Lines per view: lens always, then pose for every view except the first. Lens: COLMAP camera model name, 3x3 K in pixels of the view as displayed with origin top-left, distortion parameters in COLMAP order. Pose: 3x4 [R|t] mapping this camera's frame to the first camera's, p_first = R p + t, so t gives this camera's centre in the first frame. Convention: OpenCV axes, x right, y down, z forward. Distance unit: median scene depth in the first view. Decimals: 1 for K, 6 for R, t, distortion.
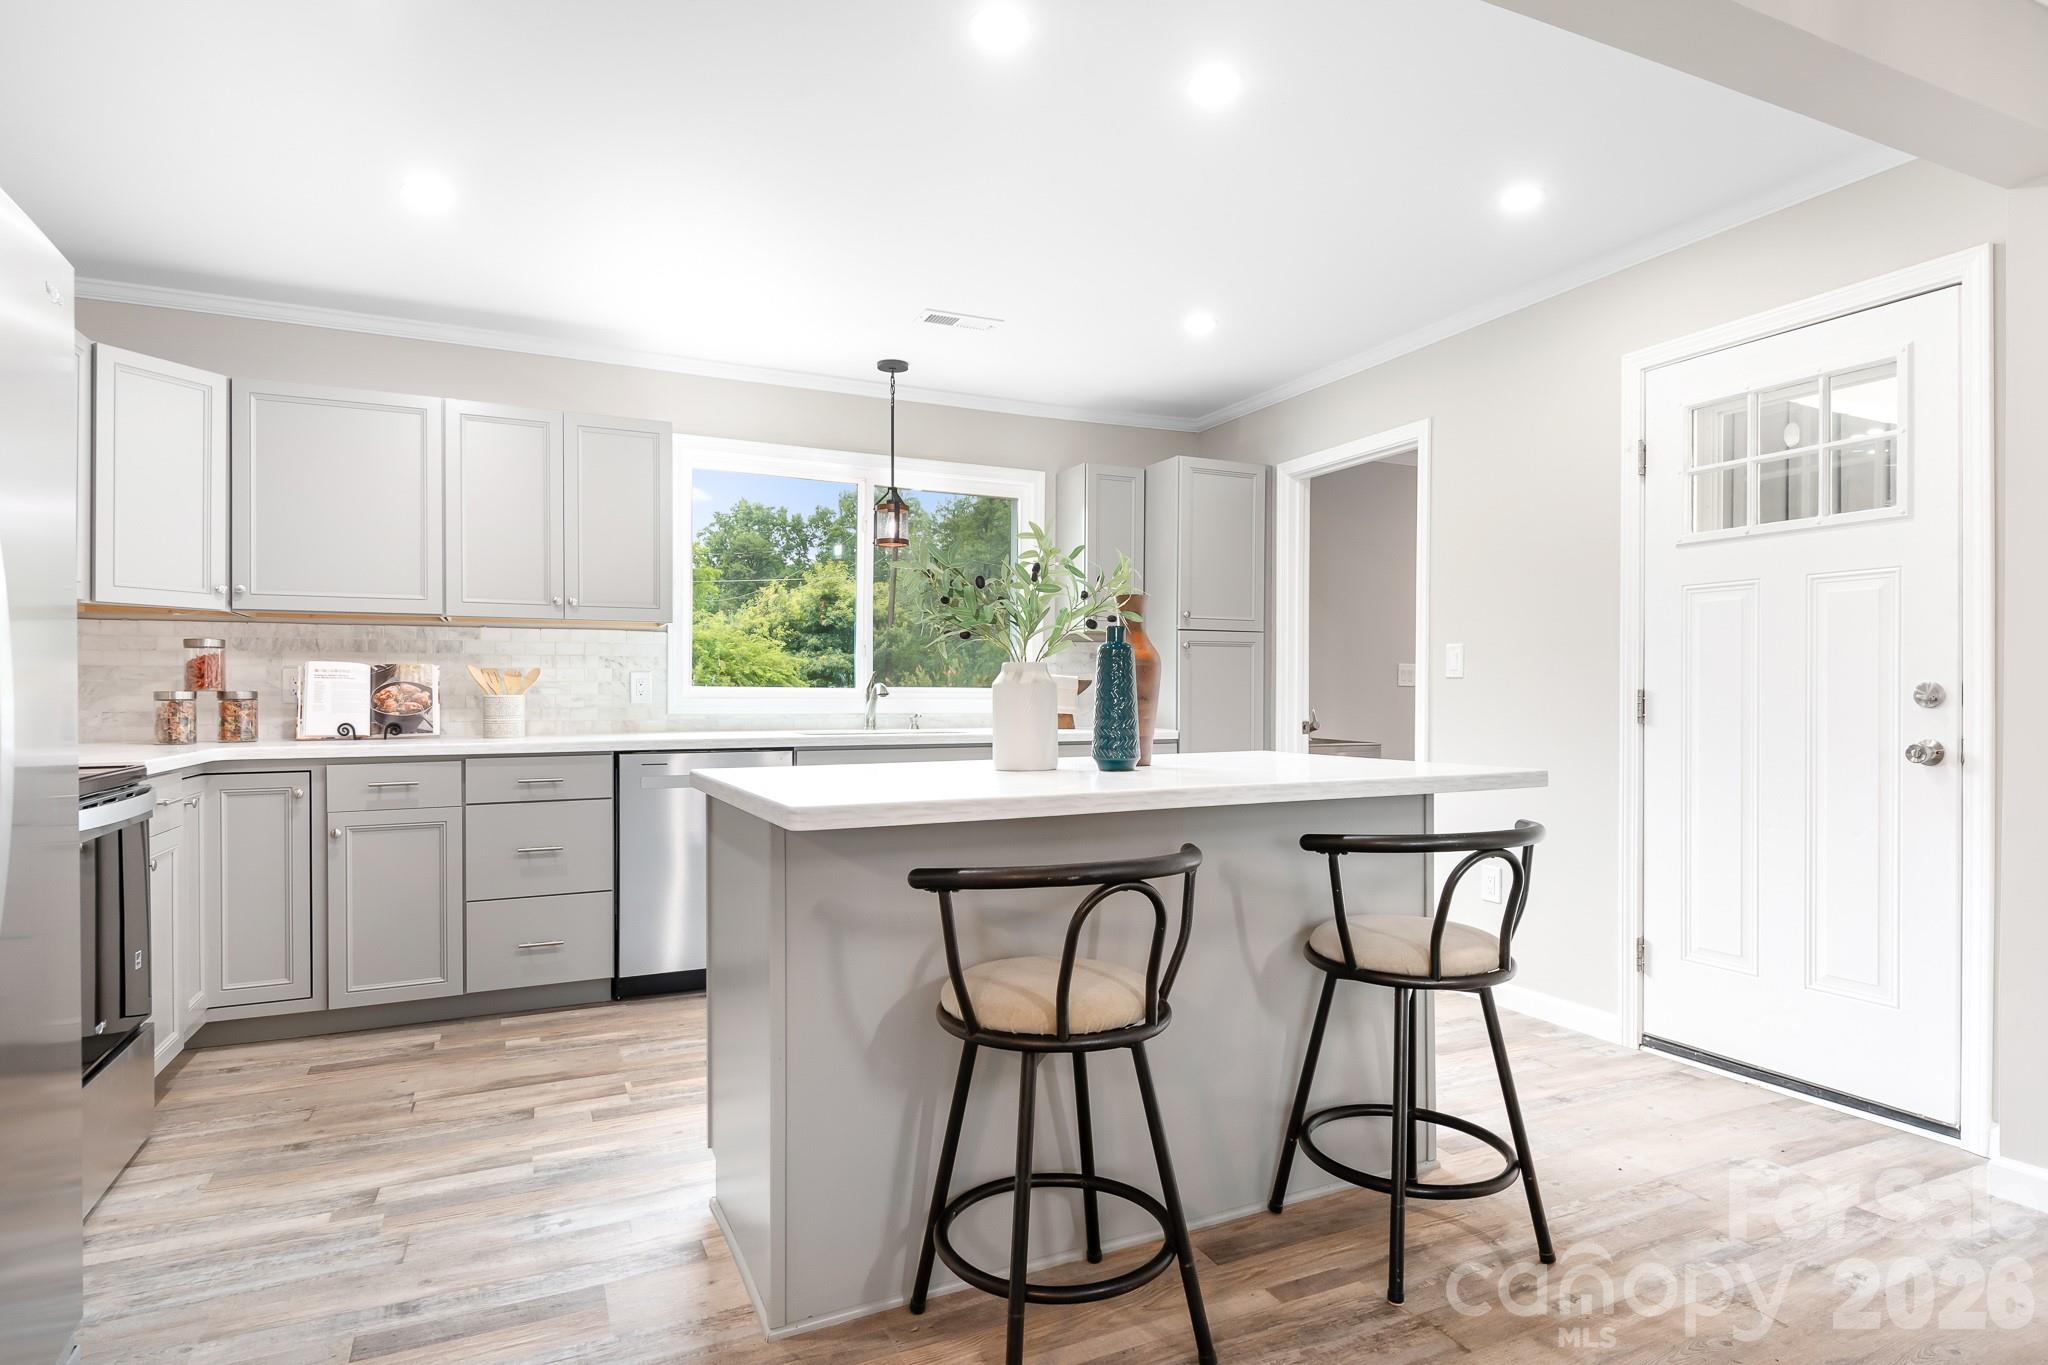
lens RADIAL K [[1098.5, 0, 1031.3], [0, 1098.5, 693.7], [0, 0, 1]] dist [0.011797, -0.011783]
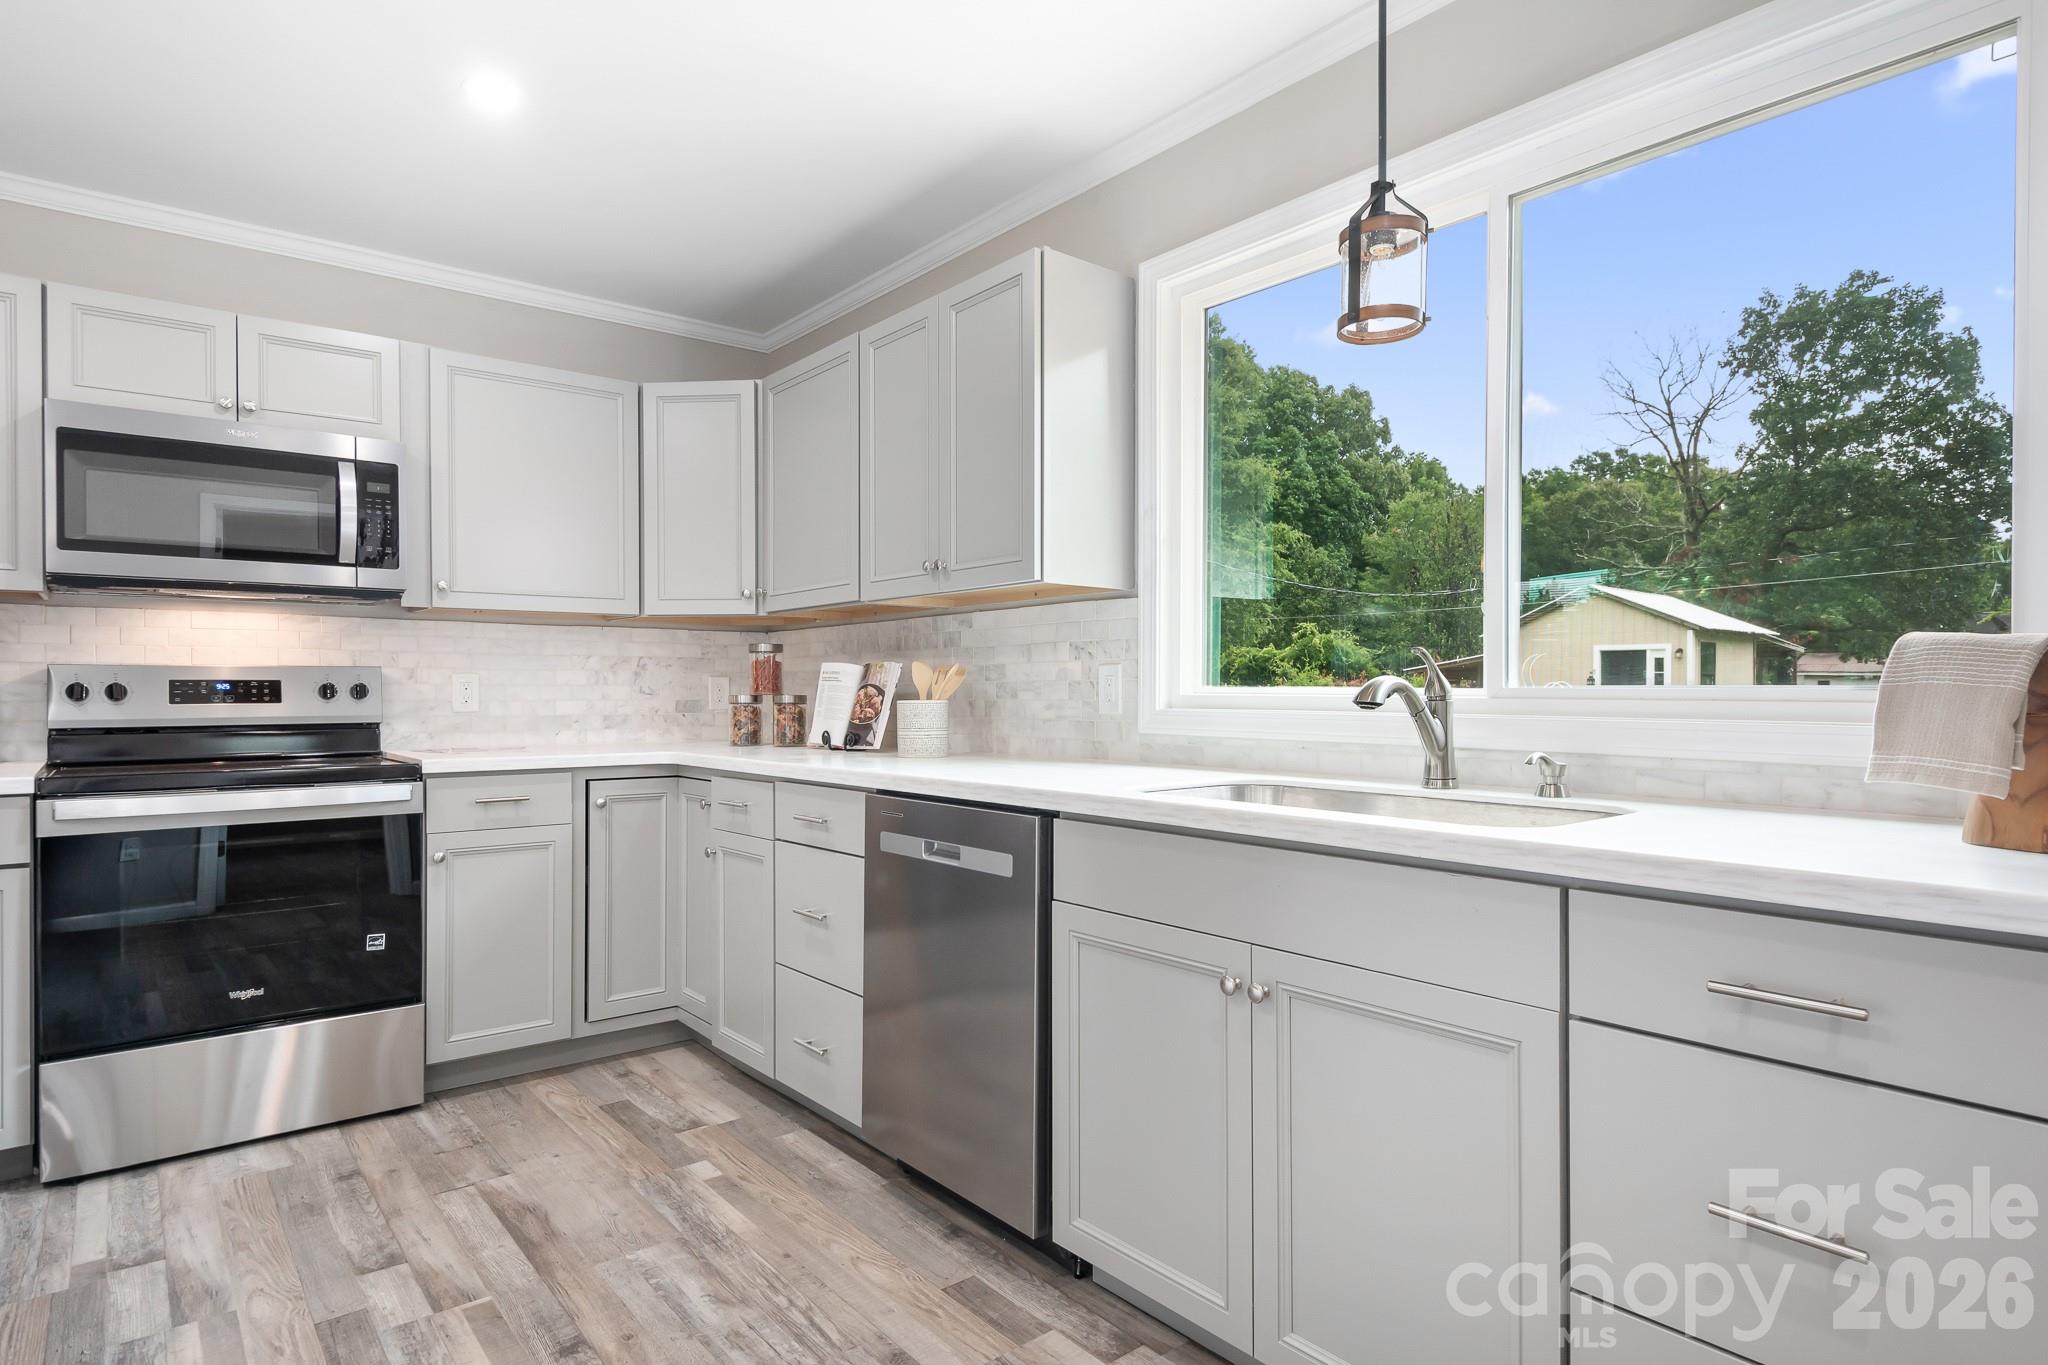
lens RADIAL K [[1098.5, 0, 1029.3], [0, 1098.5, 704.6], [0, 0, 1]] dist [0.011797, -0.011783]
pose [[0.250647, 0.010814, -0.968018, 0.289795], [-0.001356, 0.999941, 0.010820, -0.004540], [0.968078, -0.001400, 0.250647, 0.975678]]
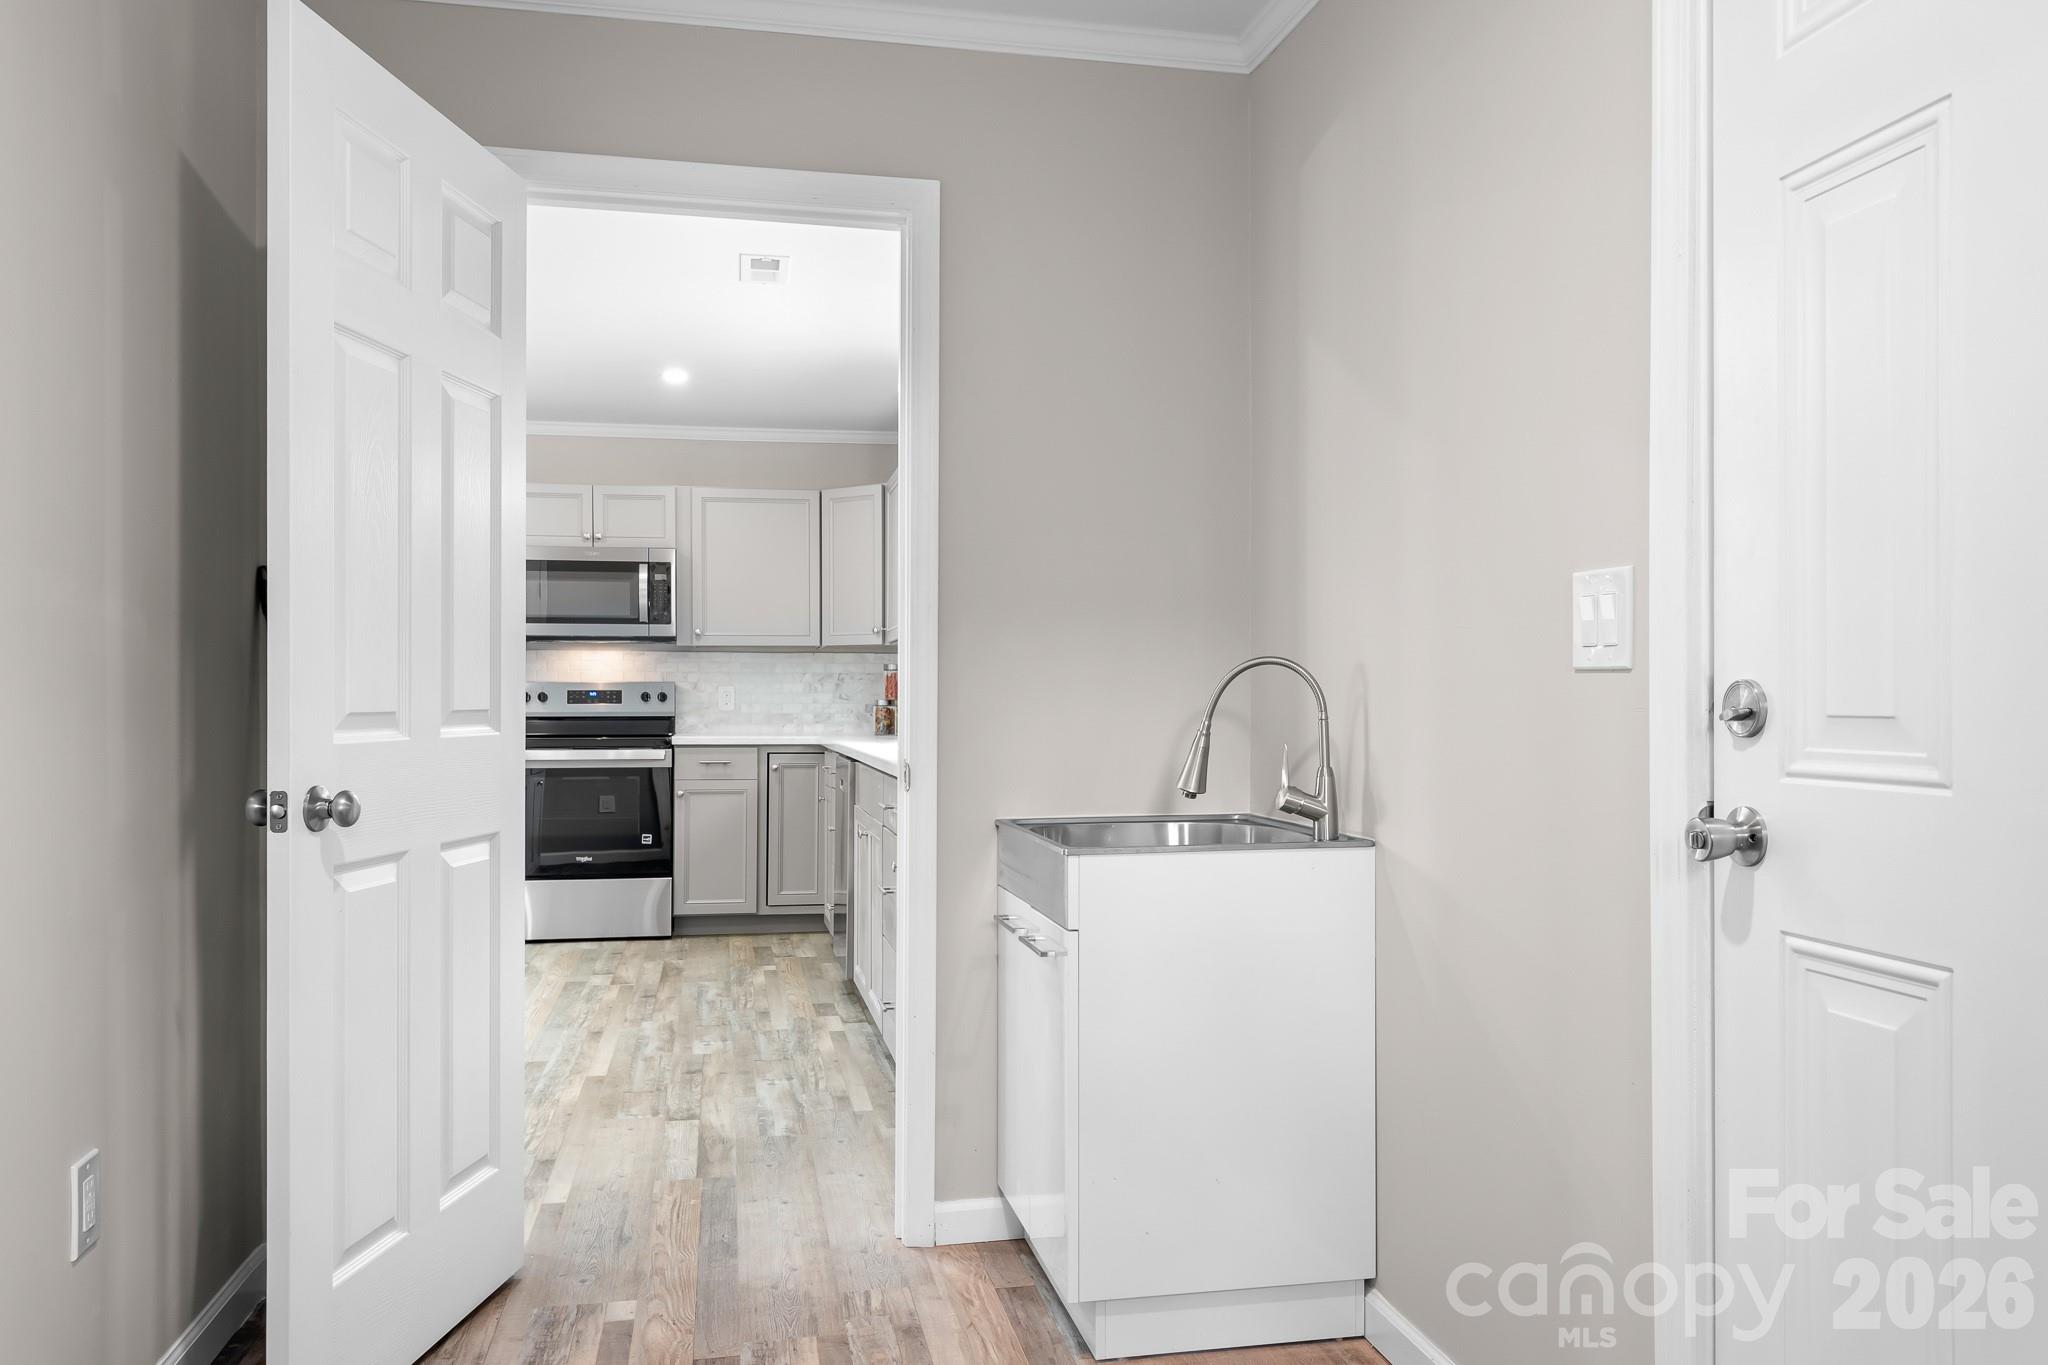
lens RADIAL K [[1514.6, 0, 1020.6], [0, 1514.6, 718.0], [0, 0, 1]] dist [0.020579, -0.018043]
pose [[-0.242135, 0.010584, -0.970185, 1.147233], [-0.003736, 0.999923, 0.011841, -0.002505], [0.970235, 0.006492, -0.242077, 1.636802]]
